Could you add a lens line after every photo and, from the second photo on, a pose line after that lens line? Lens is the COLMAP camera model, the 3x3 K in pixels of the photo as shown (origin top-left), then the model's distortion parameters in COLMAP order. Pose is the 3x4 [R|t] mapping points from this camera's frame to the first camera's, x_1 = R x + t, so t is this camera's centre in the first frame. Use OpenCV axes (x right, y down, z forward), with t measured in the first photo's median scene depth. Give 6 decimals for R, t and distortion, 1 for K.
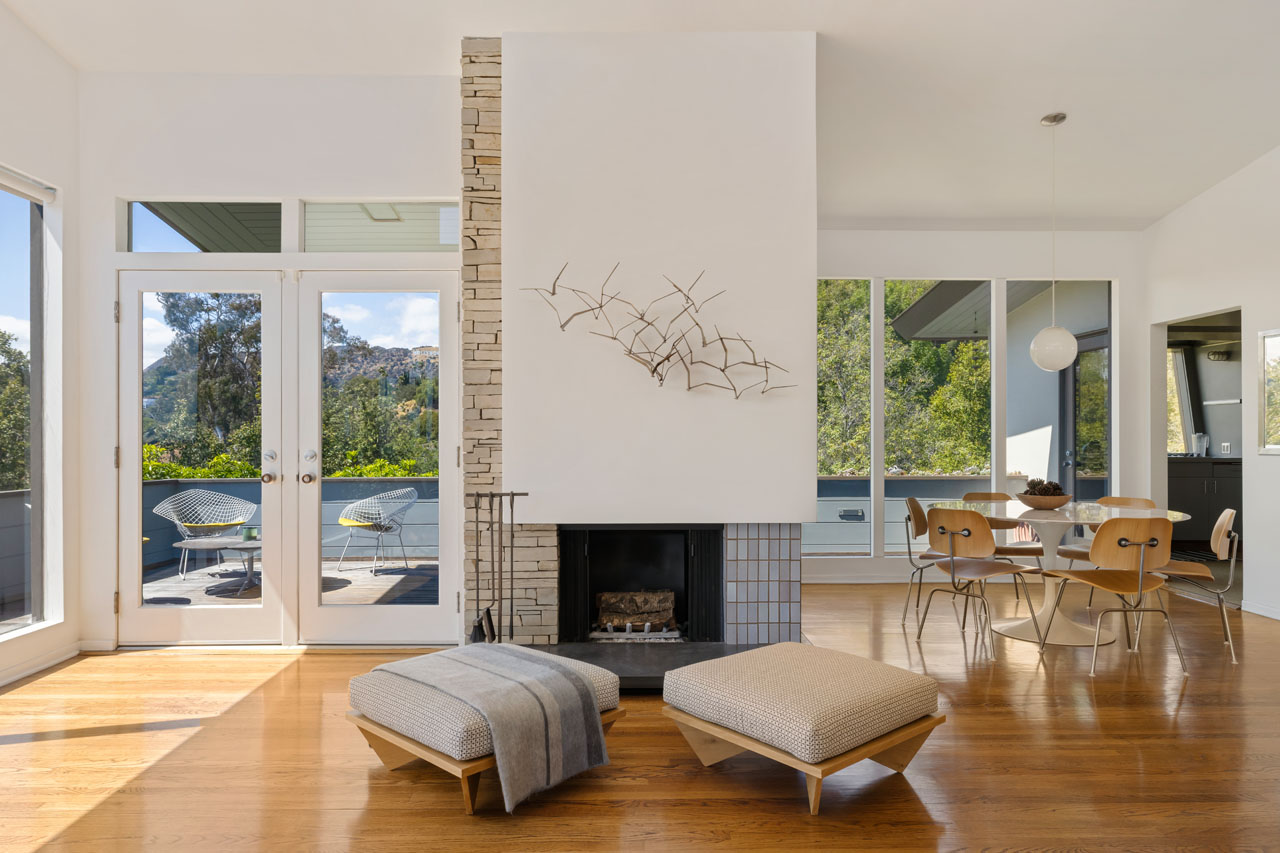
lens RADIAL K [[774.6, 0, 611.6], [0, 774.6, 440.0], [0, 0, 1]] dist [-0.000209, -0.002195]
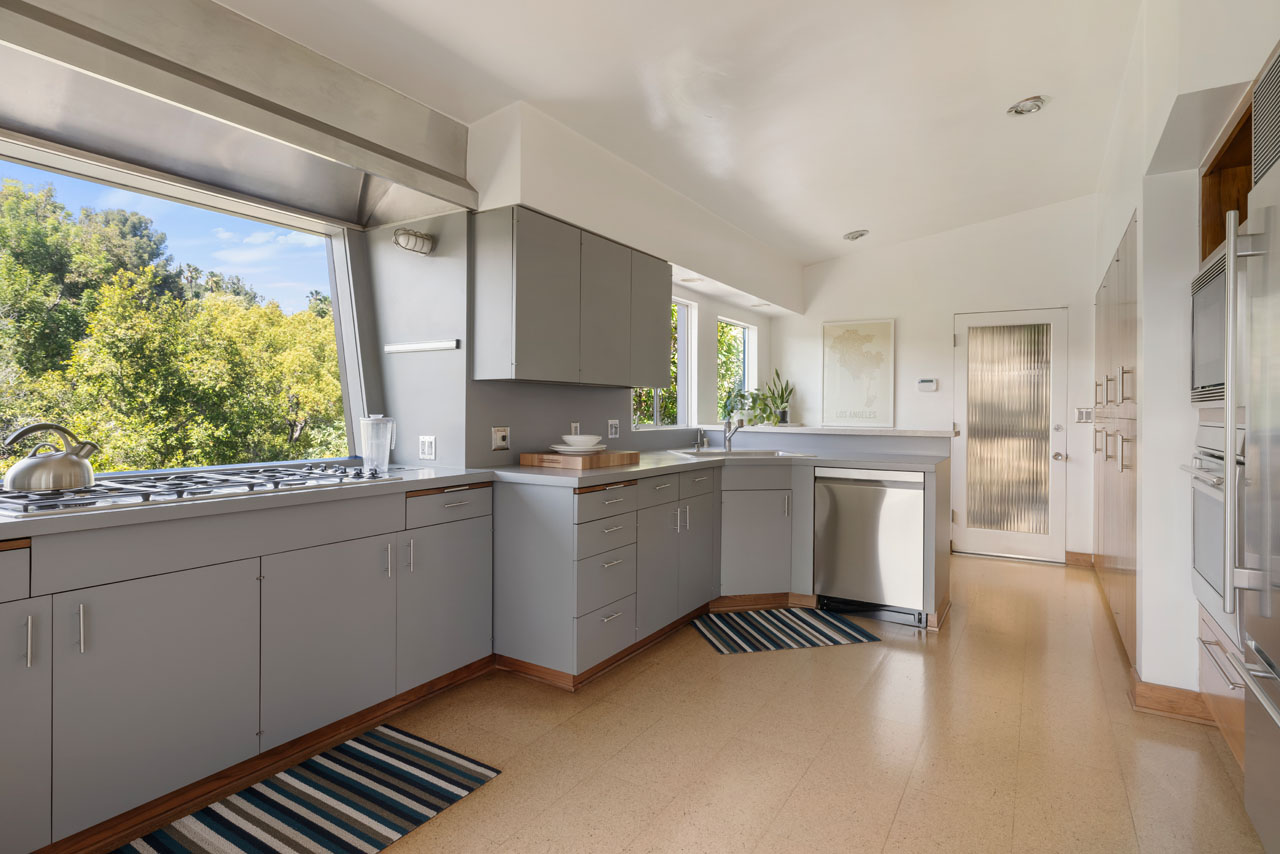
lens RADIAL K [[670.8, 0, 637.1], [0, 670.8, 416.9], [0, 0, 1]] dist [0.000896, 0.000492]
pose [[0.521632, -0.001774, 0.853169, 0.502842], [-0.007017, 0.999955, 0.006370, -0.010903], [-0.853142, -0.009310, 0.521596, 0.663112]]
